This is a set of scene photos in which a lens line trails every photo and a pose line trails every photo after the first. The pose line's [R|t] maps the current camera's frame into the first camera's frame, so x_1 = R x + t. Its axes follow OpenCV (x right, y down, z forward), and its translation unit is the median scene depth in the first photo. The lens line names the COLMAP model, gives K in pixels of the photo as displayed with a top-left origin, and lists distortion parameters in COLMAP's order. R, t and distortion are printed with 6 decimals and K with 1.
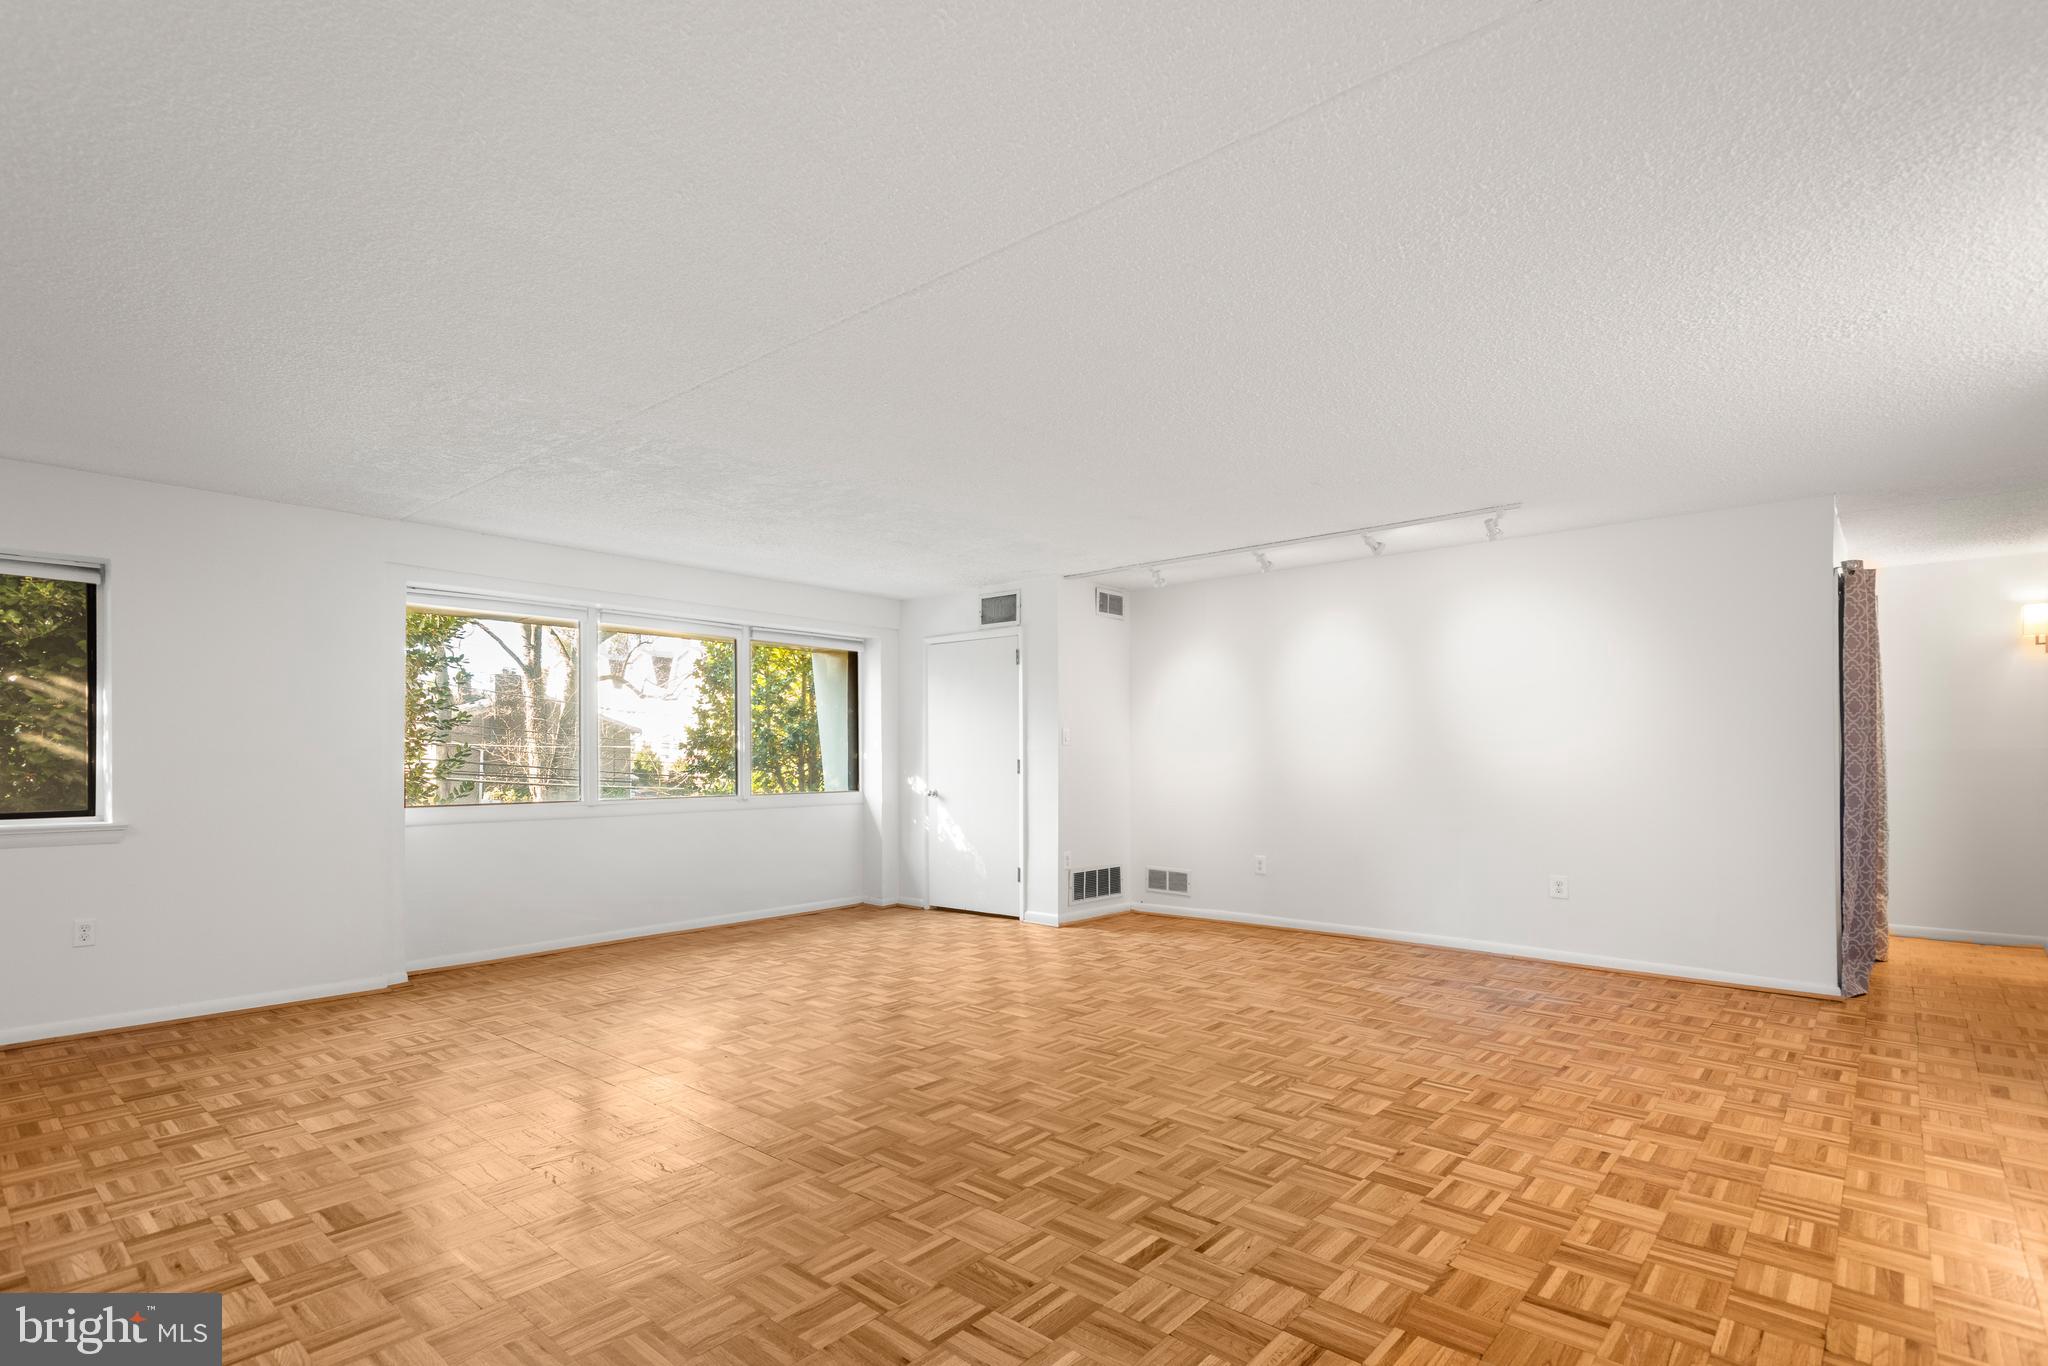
lens RADIAL K [[989.9, 0, 1005.5], [0, 989.9, 713.4], [0, 0, 1]] dist [0.015030, -0.001147]
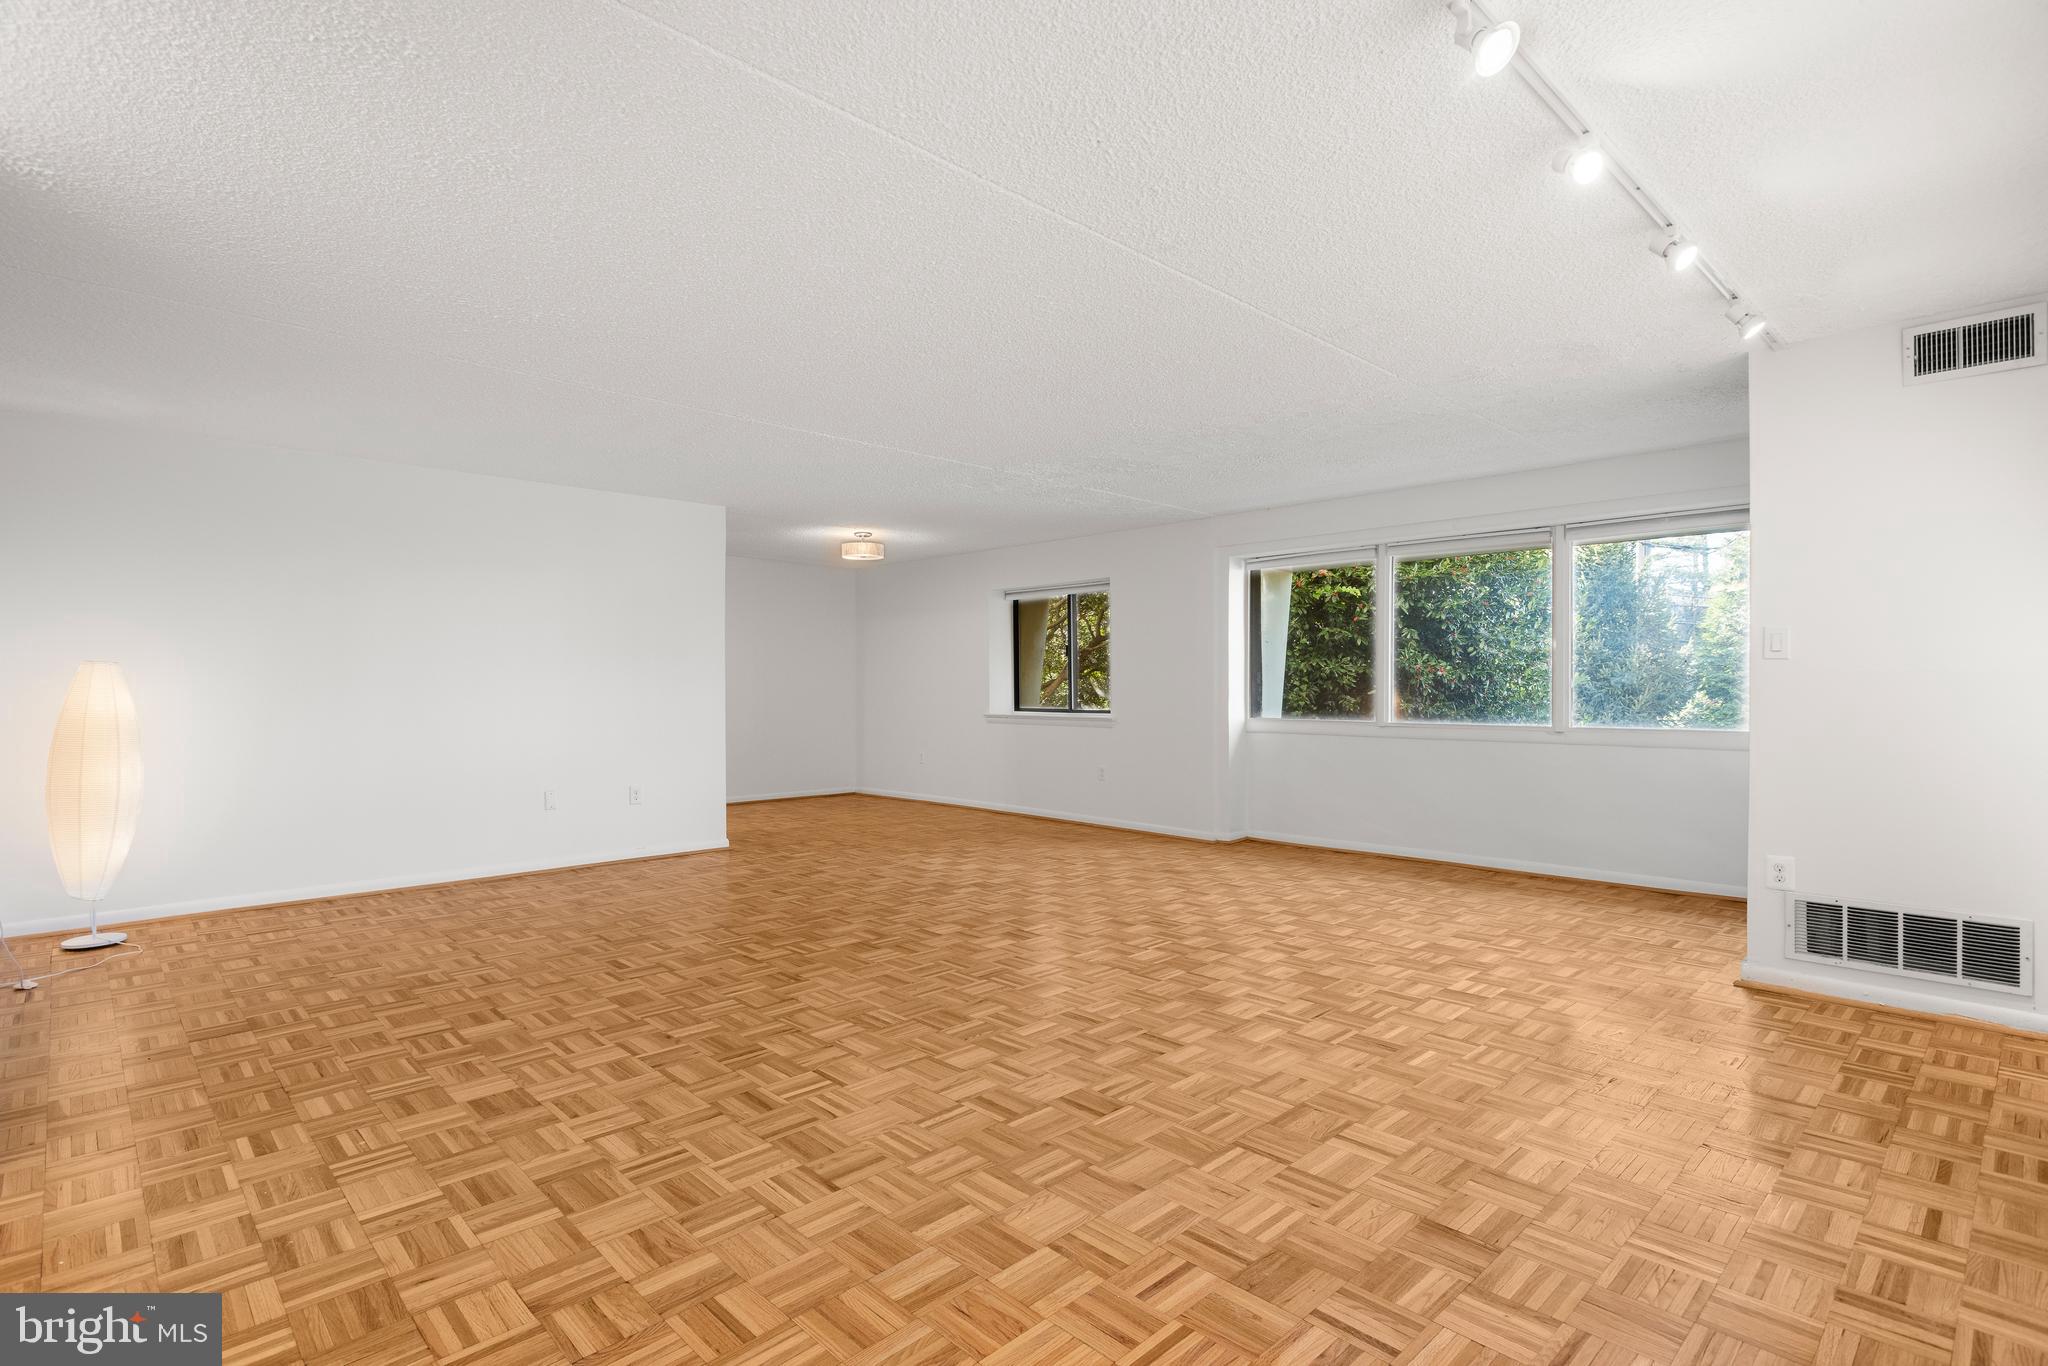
lens RADIAL K [[1004.0, 0, 1036.8], [0, 1004.0, 683.1], [0, 0, 1]] dist [0.002354, -0.001587]
pose [[-0.071042, -0.001233, -0.997473, 1.251310], [0.043501, 0.999044, -0.004333, 0.058767], [0.996524, -0.043699, -0.070920, 1.266646]]
